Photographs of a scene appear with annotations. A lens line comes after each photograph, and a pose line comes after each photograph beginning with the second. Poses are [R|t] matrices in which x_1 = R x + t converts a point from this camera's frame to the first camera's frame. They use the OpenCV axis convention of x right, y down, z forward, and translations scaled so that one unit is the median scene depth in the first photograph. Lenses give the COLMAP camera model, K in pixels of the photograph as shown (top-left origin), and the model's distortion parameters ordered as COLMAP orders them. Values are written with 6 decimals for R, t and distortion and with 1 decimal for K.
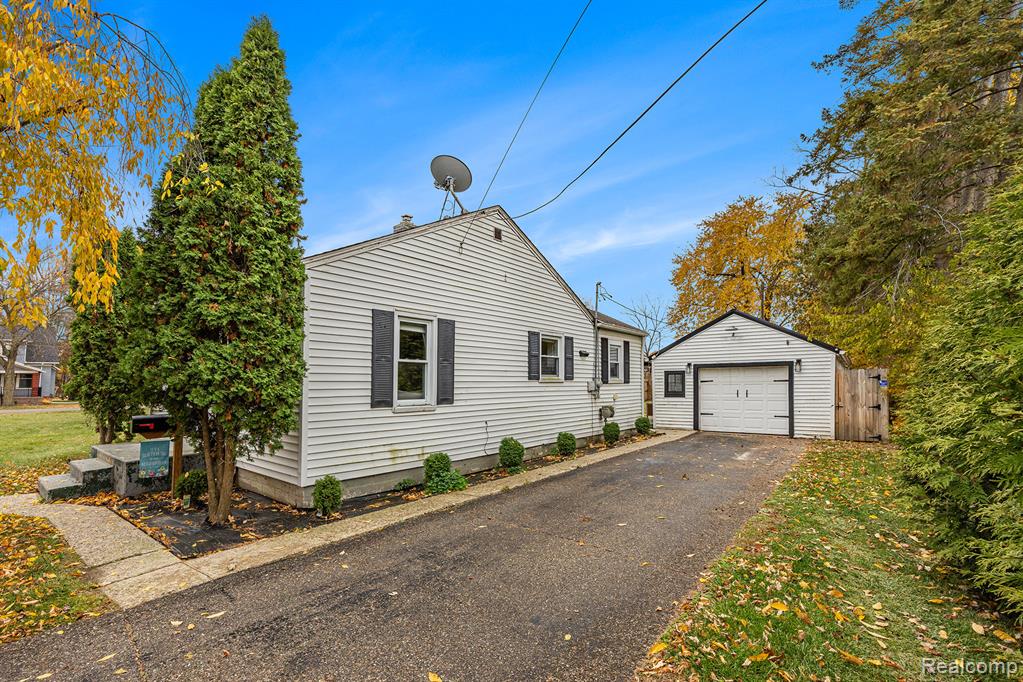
lens RADIAL K [[451.2, 0, 511.1], [0, 451.2, 362.6], [0, 0, 1]] dist [-0.002520, -0.000131]
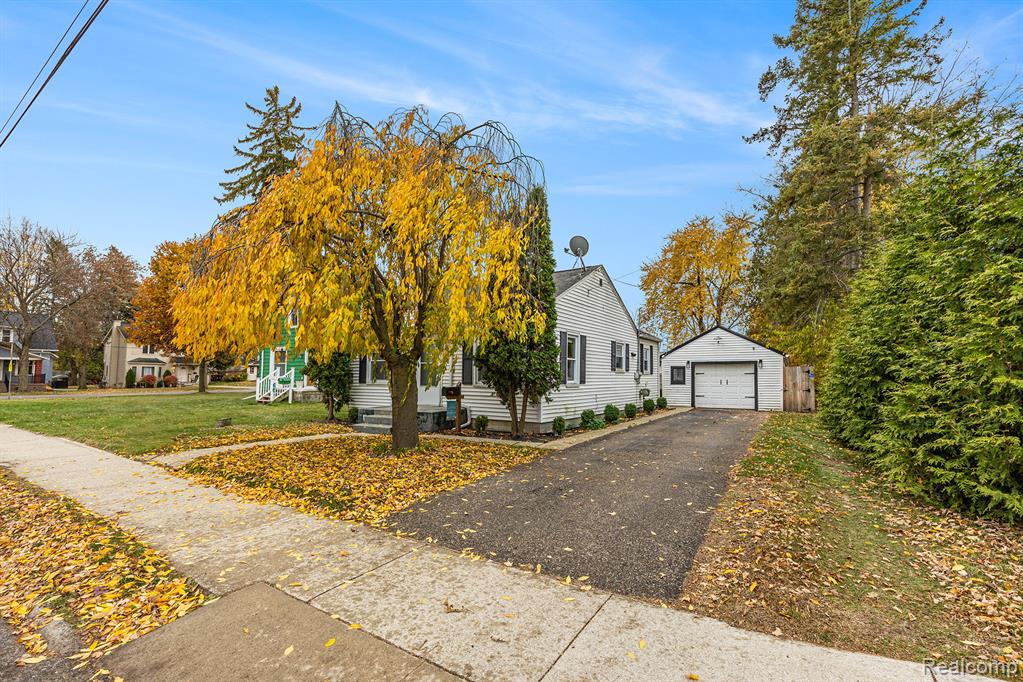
lens RADIAL K [[465.8, 0, 510.1], [0, 465.8, 357.4], [0, 0, 1]] dist [0.002087, 0.000152]
pose [[0.992792, 0.015058, 0.118901, -0.393603], [-0.015536, 0.999875, 0.003095, -0.006913], [-0.118839, -0.004920, 0.992901, -0.467137]]
